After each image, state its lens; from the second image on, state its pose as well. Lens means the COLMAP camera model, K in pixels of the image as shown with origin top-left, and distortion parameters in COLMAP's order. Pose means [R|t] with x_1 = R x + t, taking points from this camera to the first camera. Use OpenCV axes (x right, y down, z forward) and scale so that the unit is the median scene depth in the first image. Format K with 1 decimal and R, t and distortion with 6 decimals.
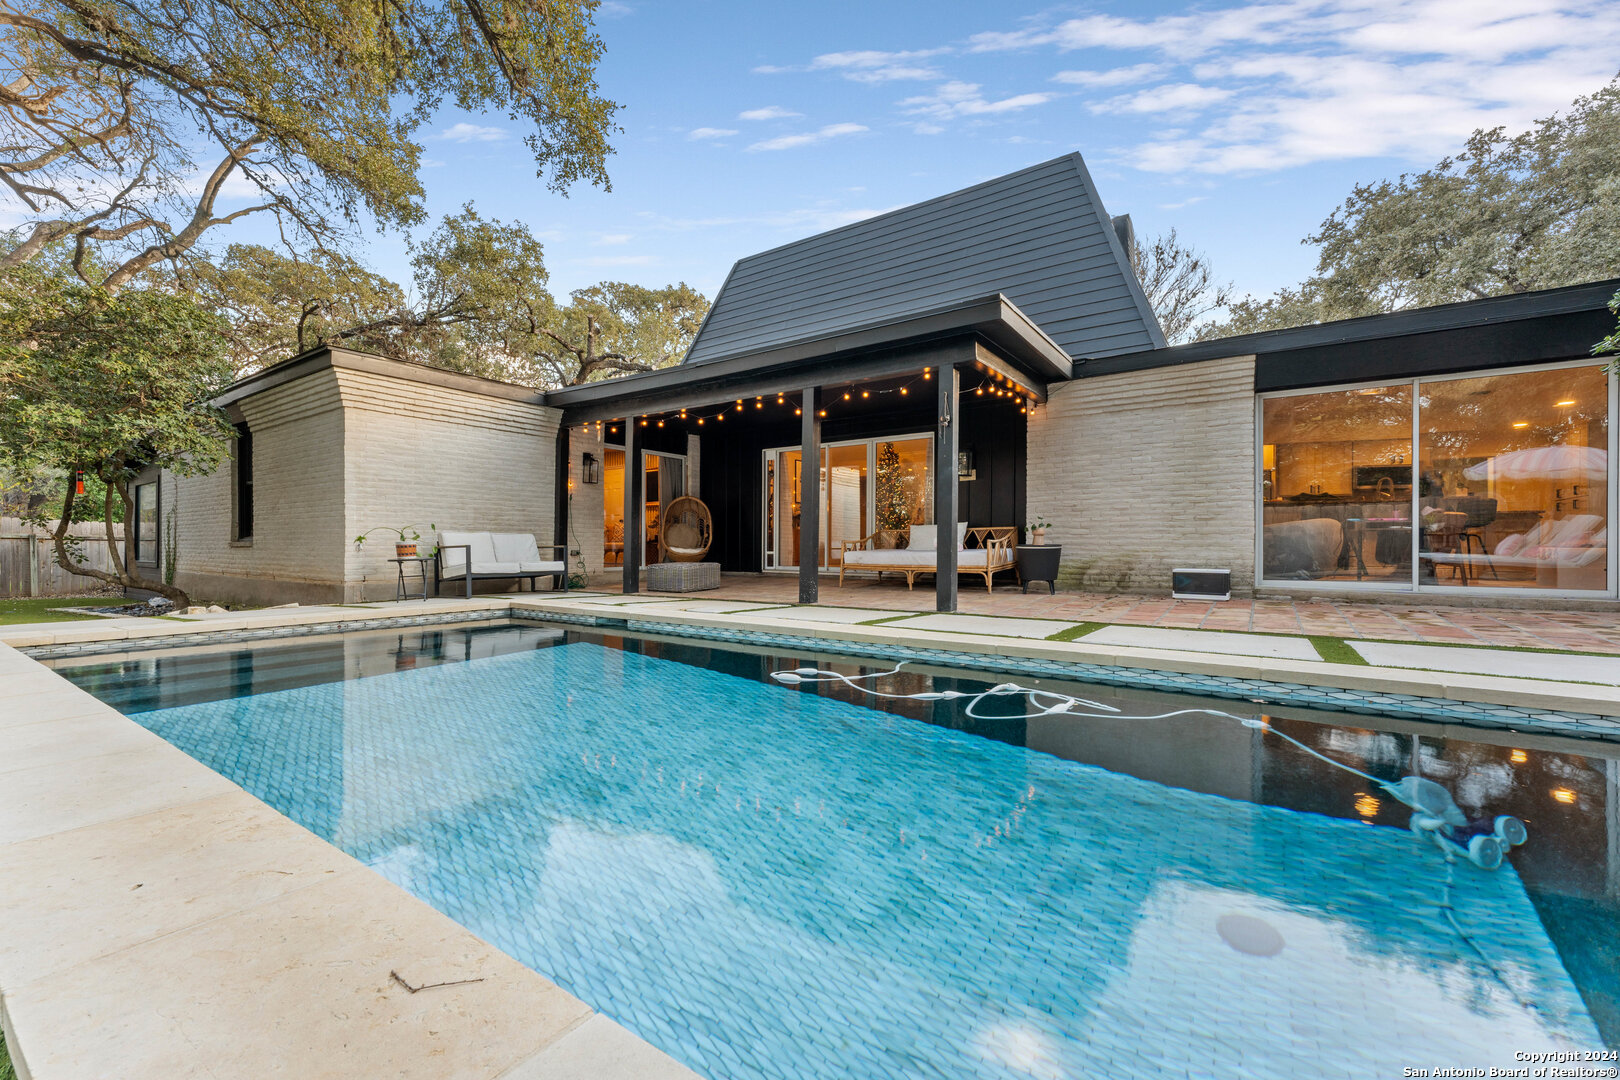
lens RADIAL K [[654.3, 0, 820.4], [0, 654.3, 544.2], [0, 0, 1]] dist [-0.000237, 0.002458]
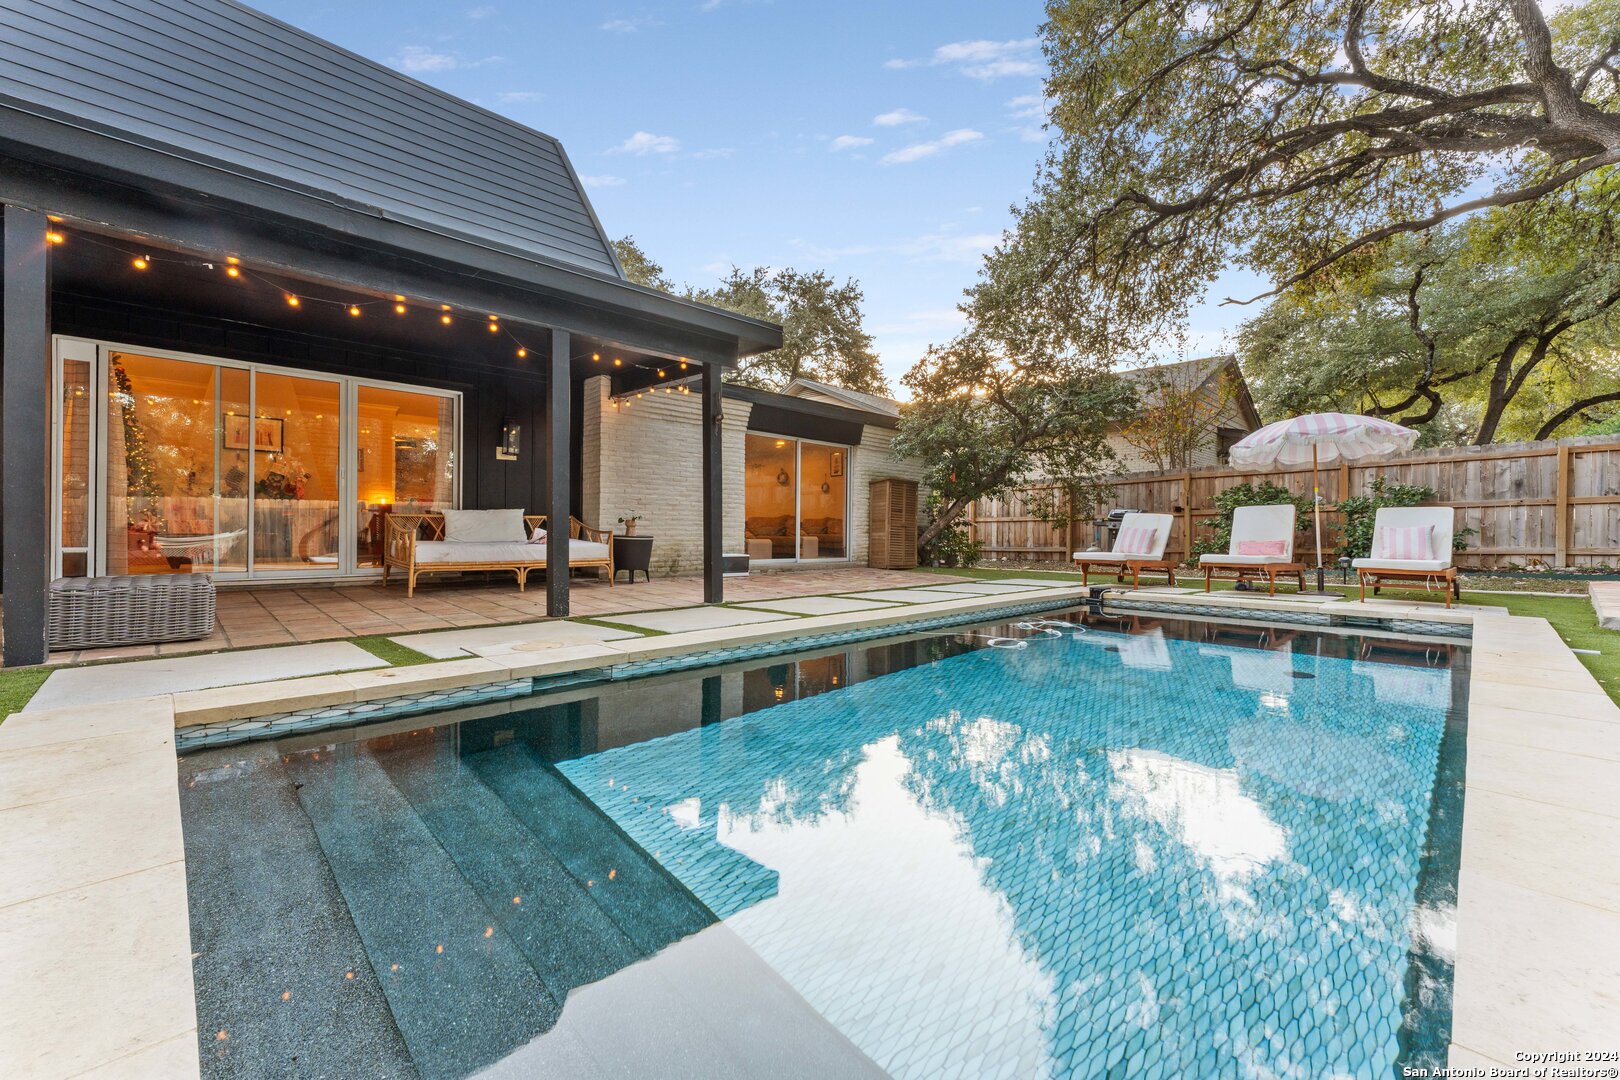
lens RADIAL K [[654.3, 0, 816.5], [0, 654.3, 547.5], [0, 0, 1]] dist [-0.000237, 0.002458]
pose [[0.202197, -0.021447, 0.979110, -0.598443], [-0.008607, 0.999683, 0.023675, -0.007024], [-0.979307, -0.013214, 0.201949, 0.470190]]
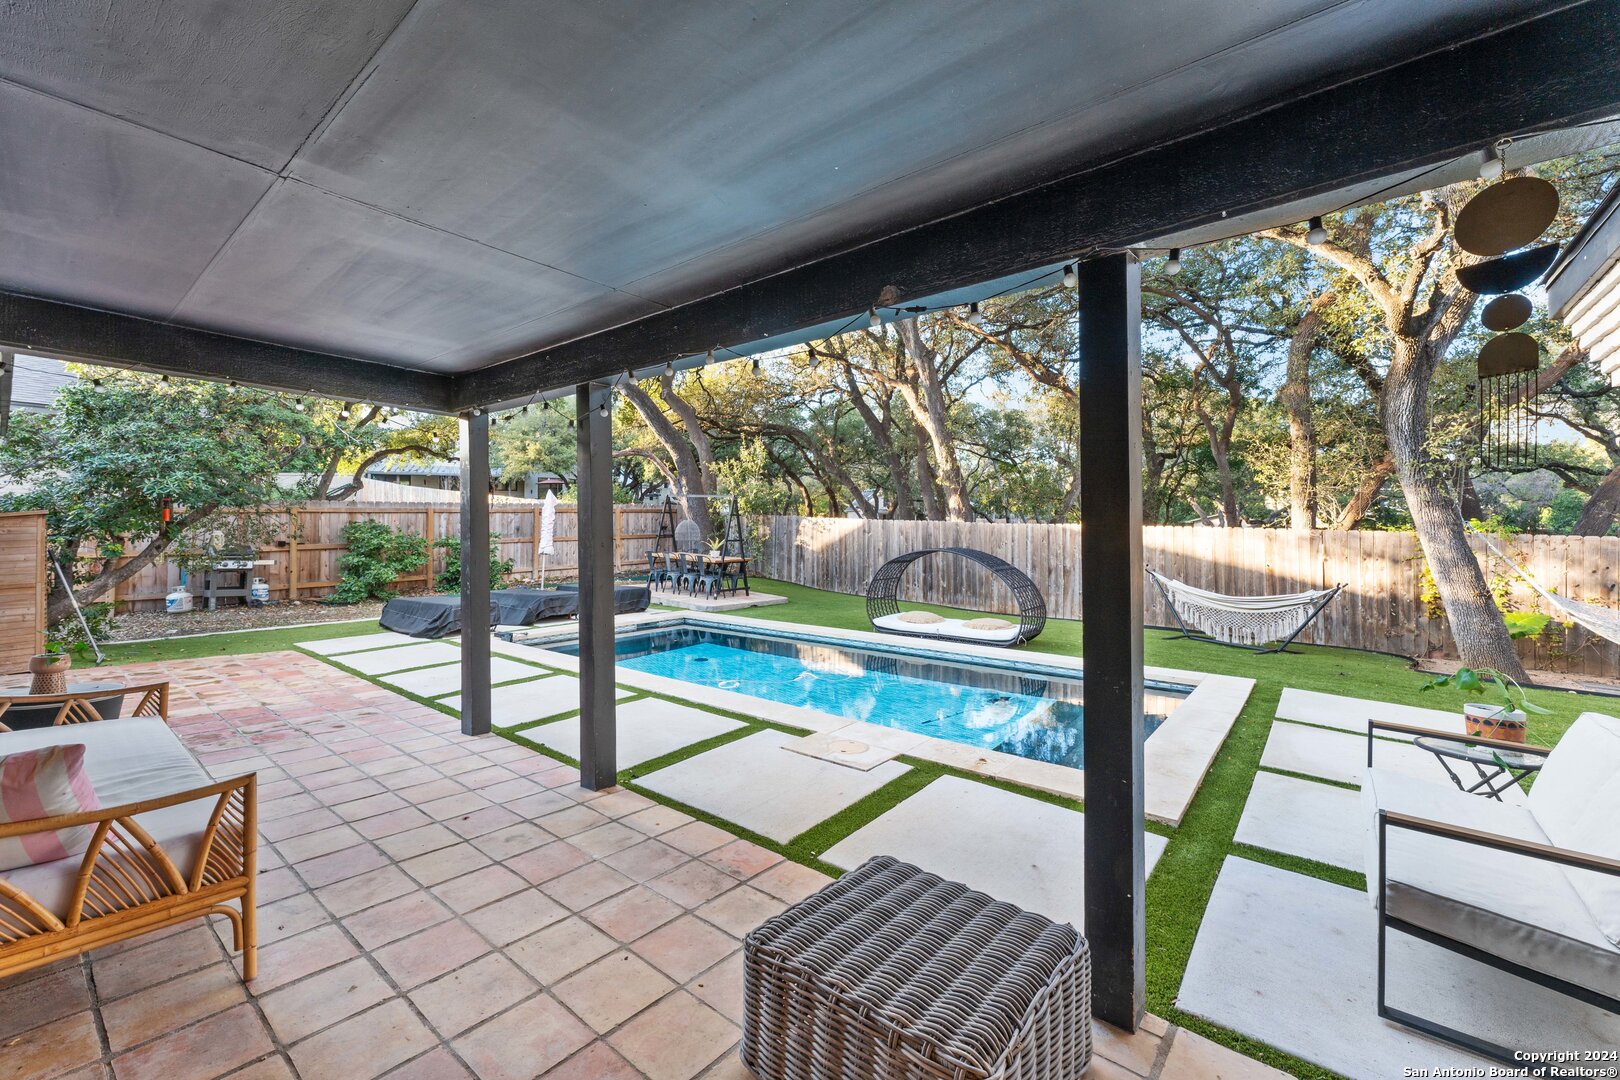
lens RADIAL K [[654.3, 0, 795.3], [0, 654.3, 534.6], [0, 0, 1]] dist [-0.000237, 0.002458]
pose [[-0.992791, -0.002747, 0.119826, -0.195360], [-0.002132, 0.999984, 0.005258, -0.101079], [-0.119839, 0.004965, -0.992781, 1.281356]]
